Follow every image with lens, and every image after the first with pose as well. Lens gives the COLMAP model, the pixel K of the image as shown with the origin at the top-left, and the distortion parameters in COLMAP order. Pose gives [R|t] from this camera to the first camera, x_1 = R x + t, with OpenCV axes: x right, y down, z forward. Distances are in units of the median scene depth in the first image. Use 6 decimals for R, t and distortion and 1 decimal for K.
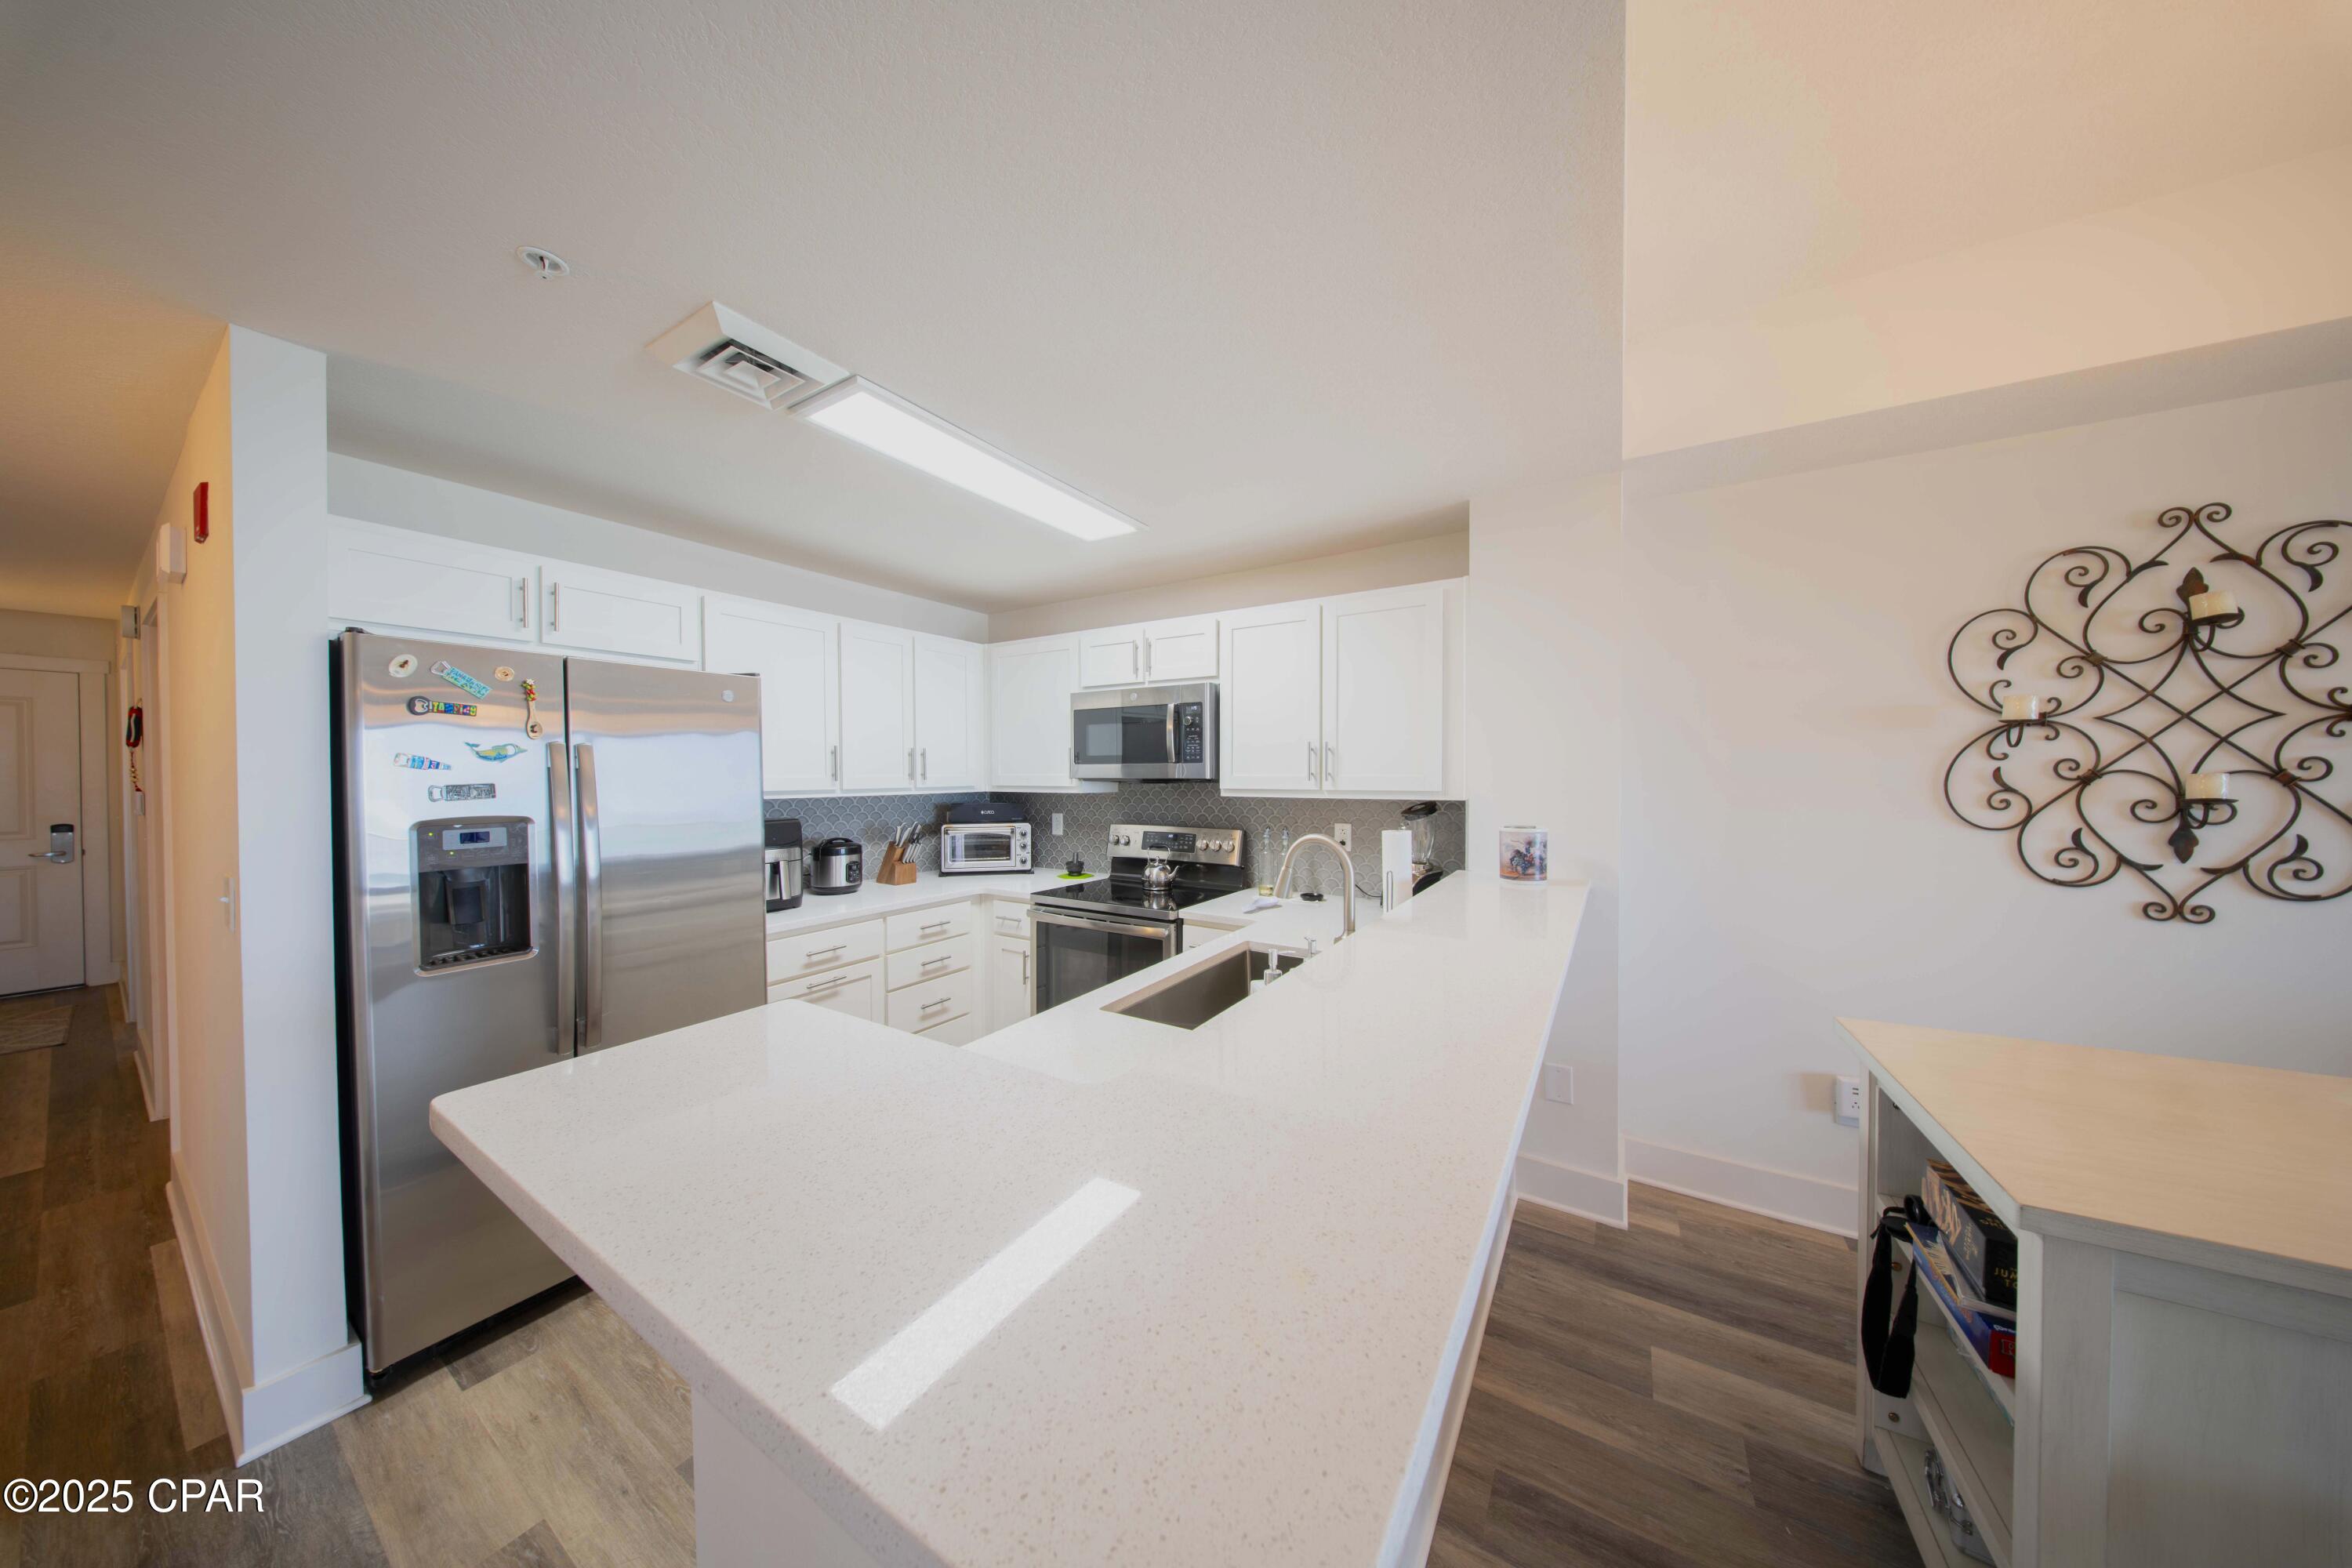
lens RADIAL K [[695.5, 0, 1172.0], [0, 695.5, 785.1], [0, 0, 1]] dist [-0.000914, -0.000029]
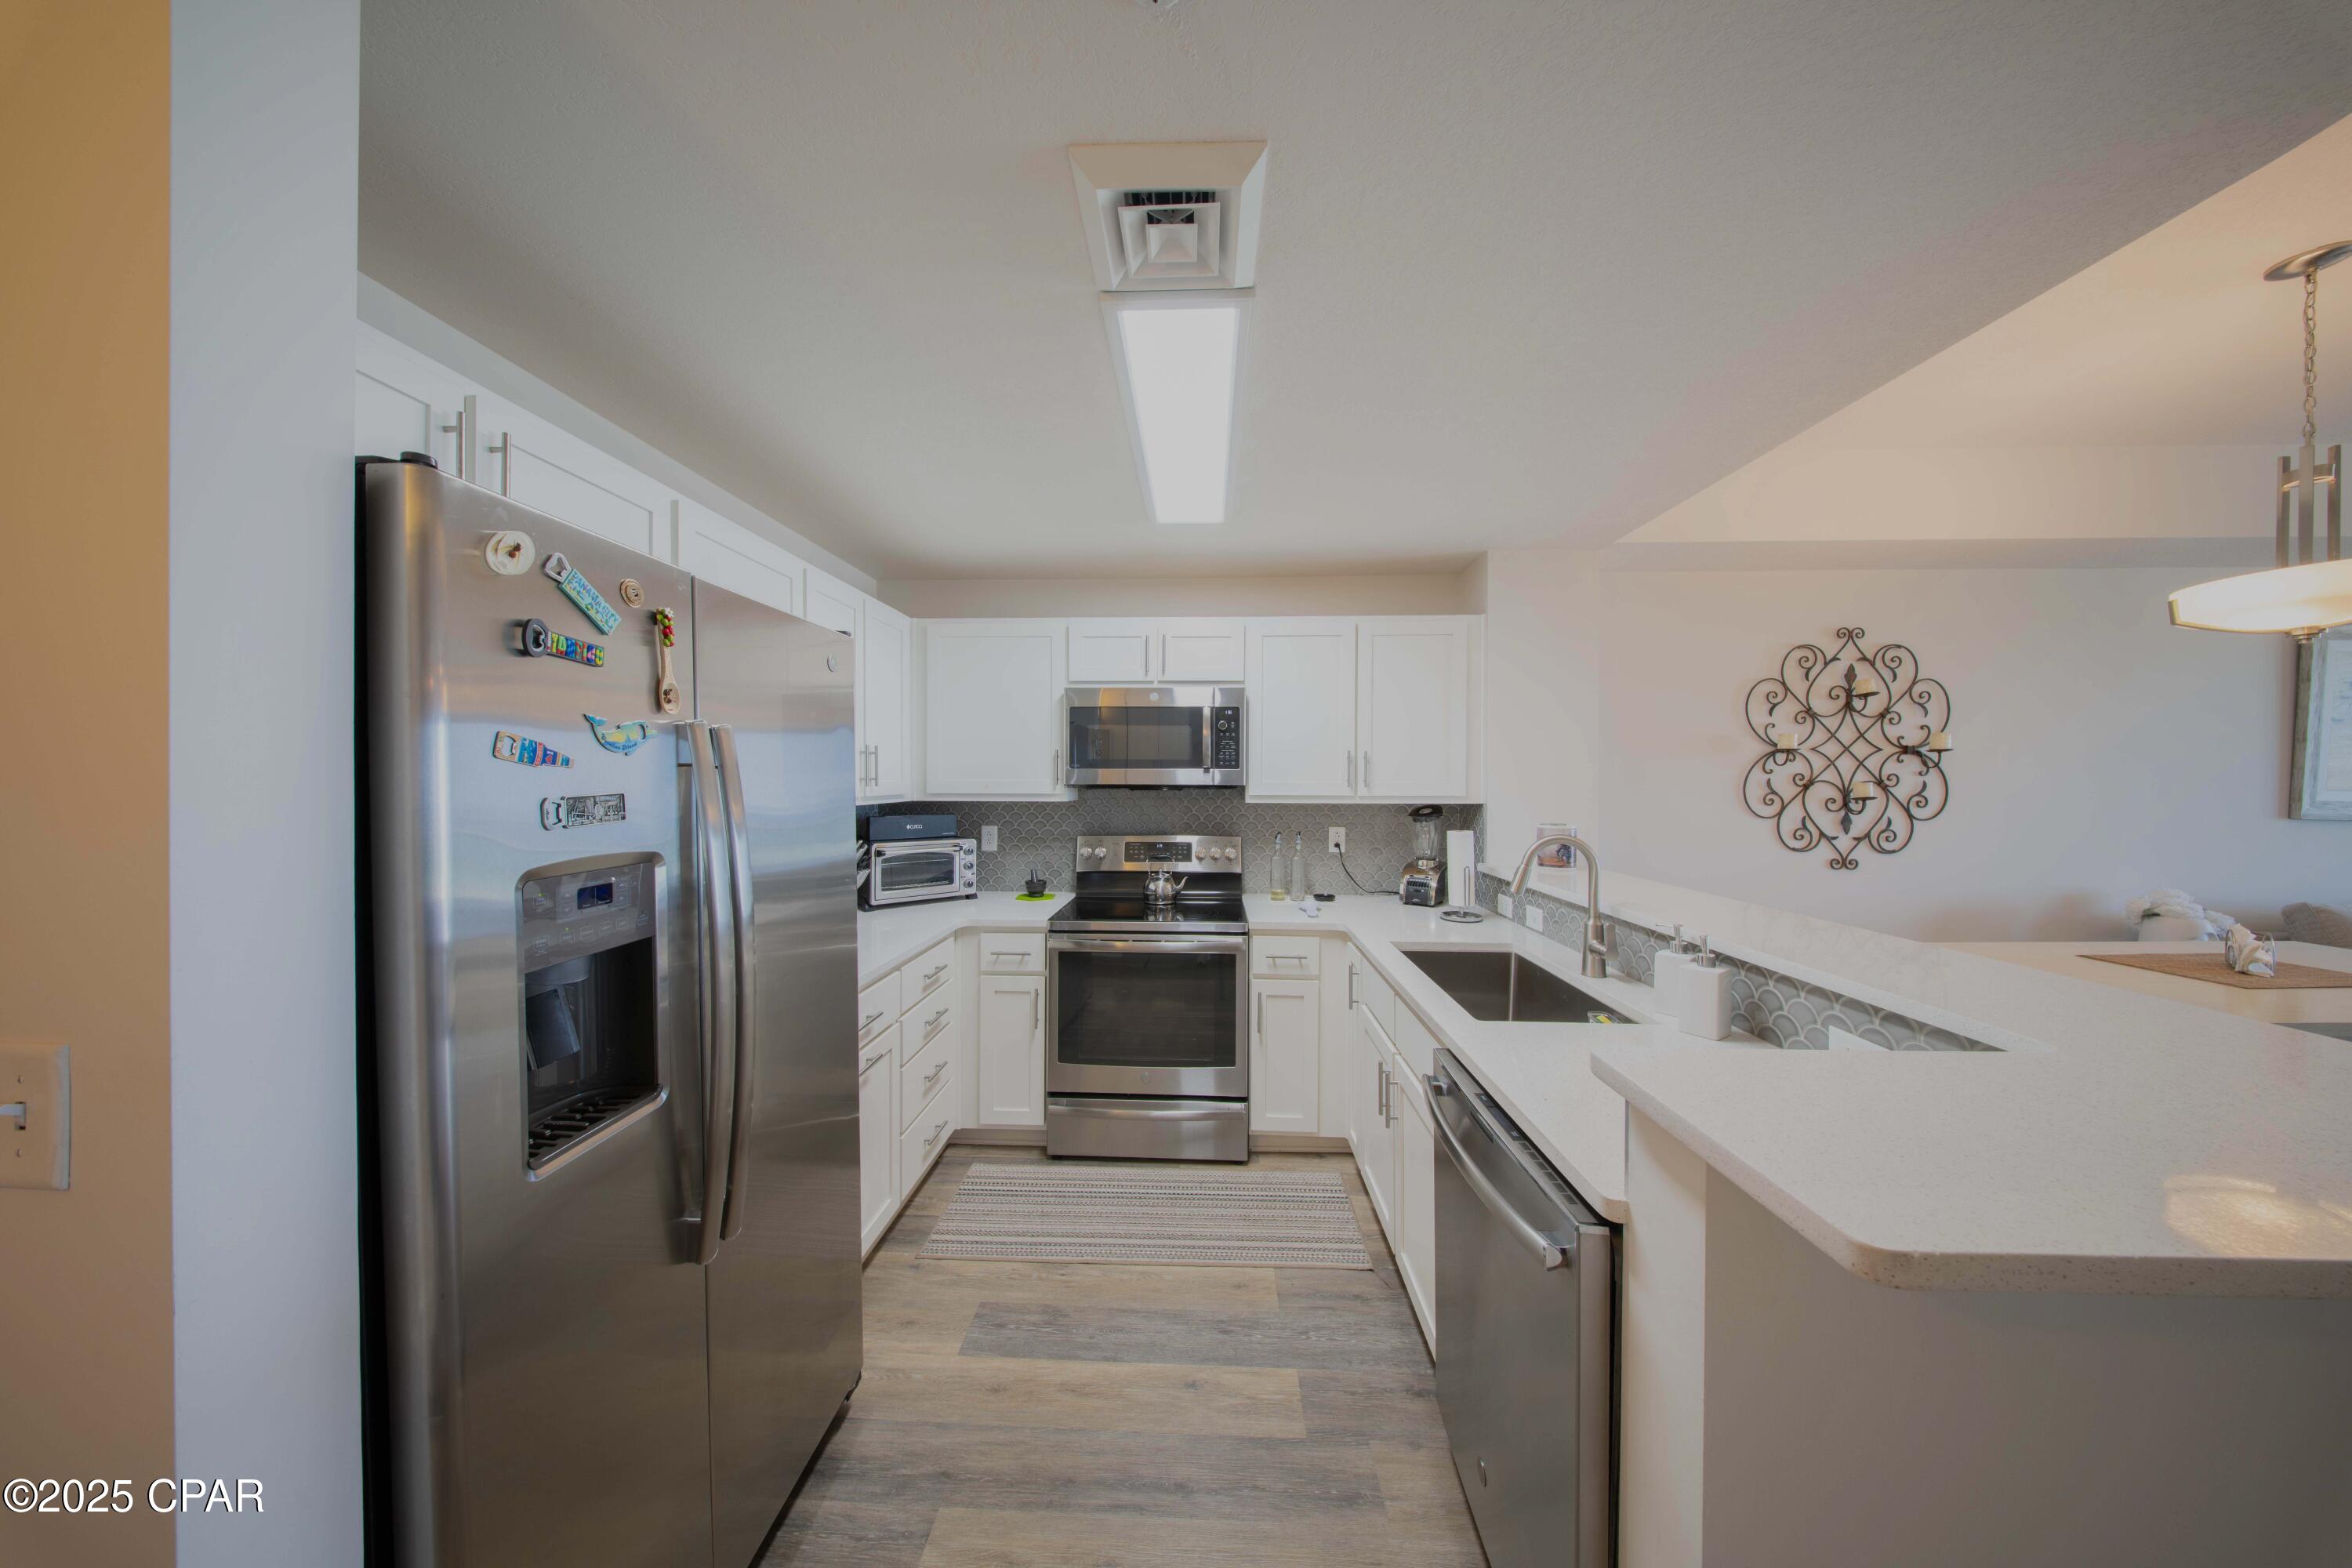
lens RADIAL K [[700.4, 0, 1176.0], [0, 700.4, 784.0], [0, 0, 1]] dist [0.013984, 0.000008]
pose [[0.867994, 0.001394, 0.496573, -0.652495], [0.004014, 0.999944, -0.009823, -0.001977], [-0.496558, 0.010520, 0.867940, 0.230363]]
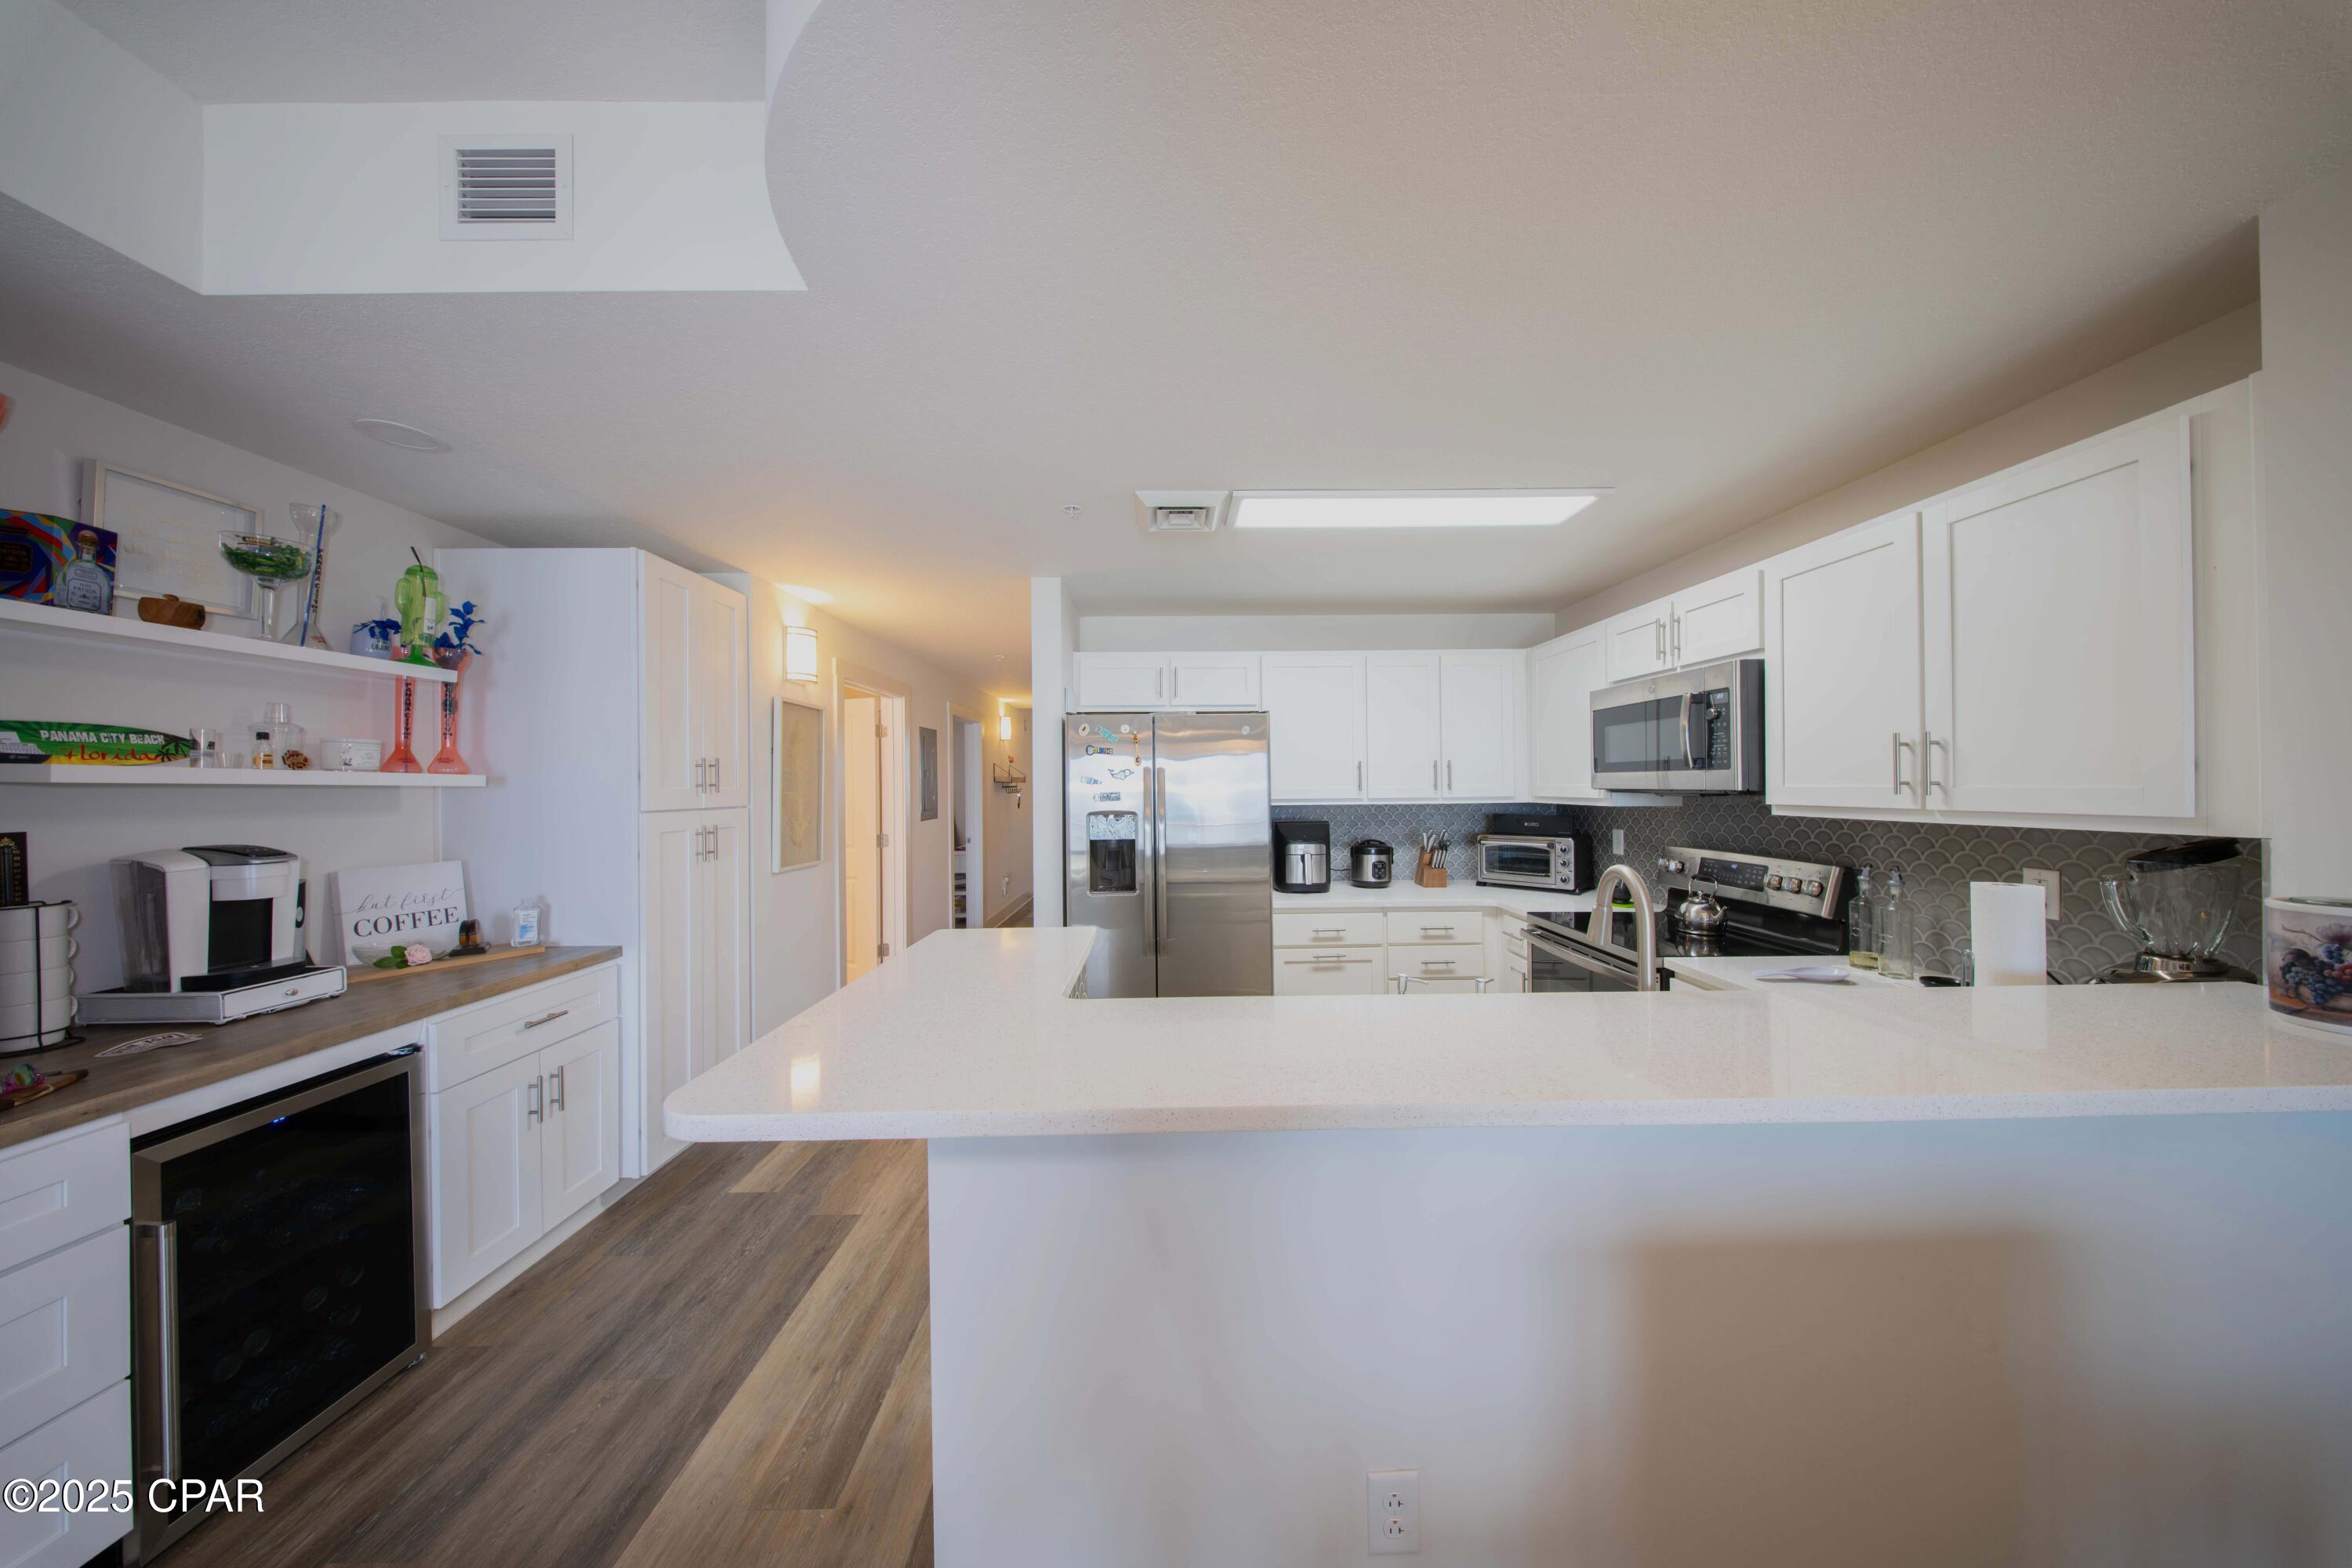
lens RADIAL K [[695.5, 0, 1172.0], [0, 695.5, 785.1], [0, 0, 1]] dist [-0.000914, -0.000029]
pose [[0.540516, -0.003030, -0.841328, 0.430817], [-0.006967, 0.999943, -0.008077, -0.005400], [0.841305, 0.010228, 0.540464, 0.119069]]
